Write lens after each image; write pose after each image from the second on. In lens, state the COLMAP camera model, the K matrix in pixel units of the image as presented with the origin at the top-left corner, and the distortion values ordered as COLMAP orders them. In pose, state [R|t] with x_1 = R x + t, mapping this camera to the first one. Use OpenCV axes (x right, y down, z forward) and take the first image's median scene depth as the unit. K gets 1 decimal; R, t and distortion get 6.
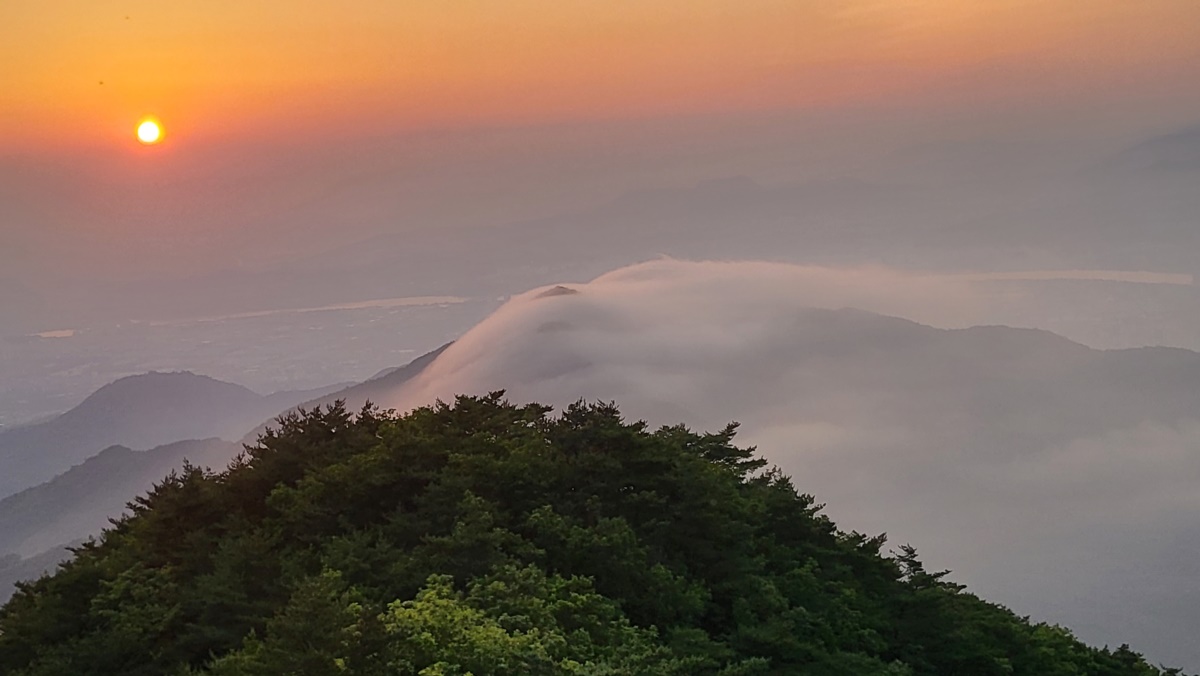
lens RADIAL K [[1718.0, 0, 584.6], [0, 1718.0, 333.6], [0, 0, 1]] dist [0.133285, -0.819978]
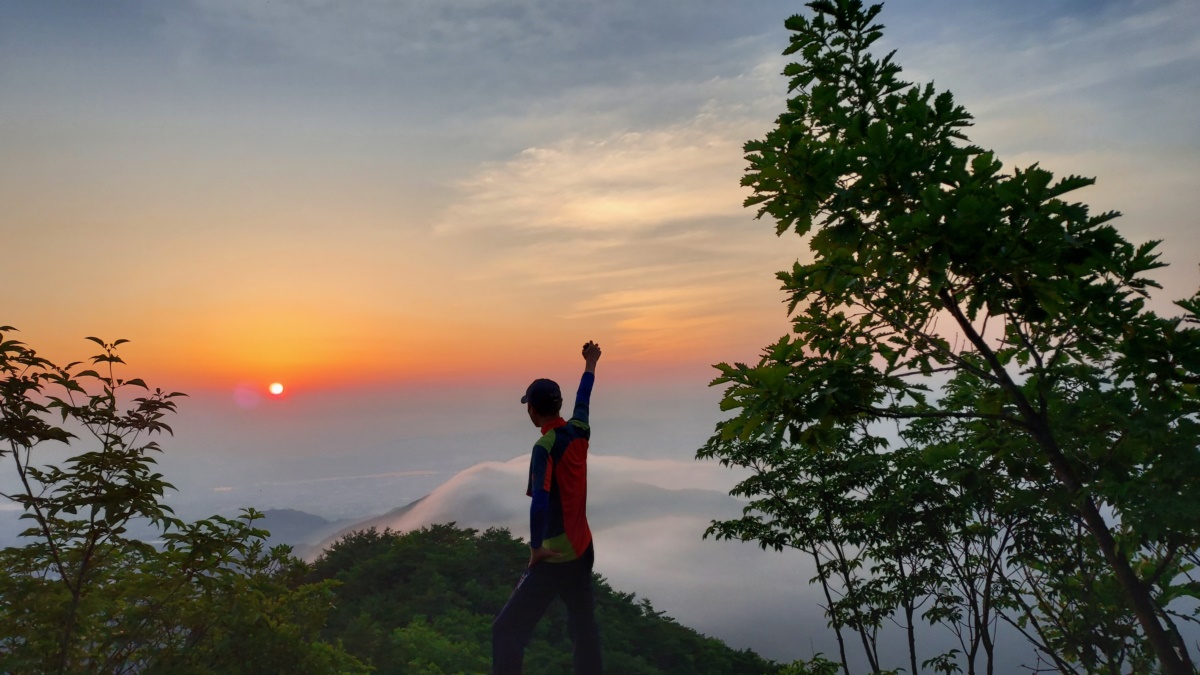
lens RADIAL K [[926.4, 0, 626.6], [0, 926.4, 313.5], [0, 0, 1]] dist [0.078746, -0.095336]
pose [[0.991112, 0.035753, 0.128137, 0.005338], [-0.012911, 0.984513, -0.174836, -0.022232], [-0.132404, 0.171627, 0.976224, -0.183908]]
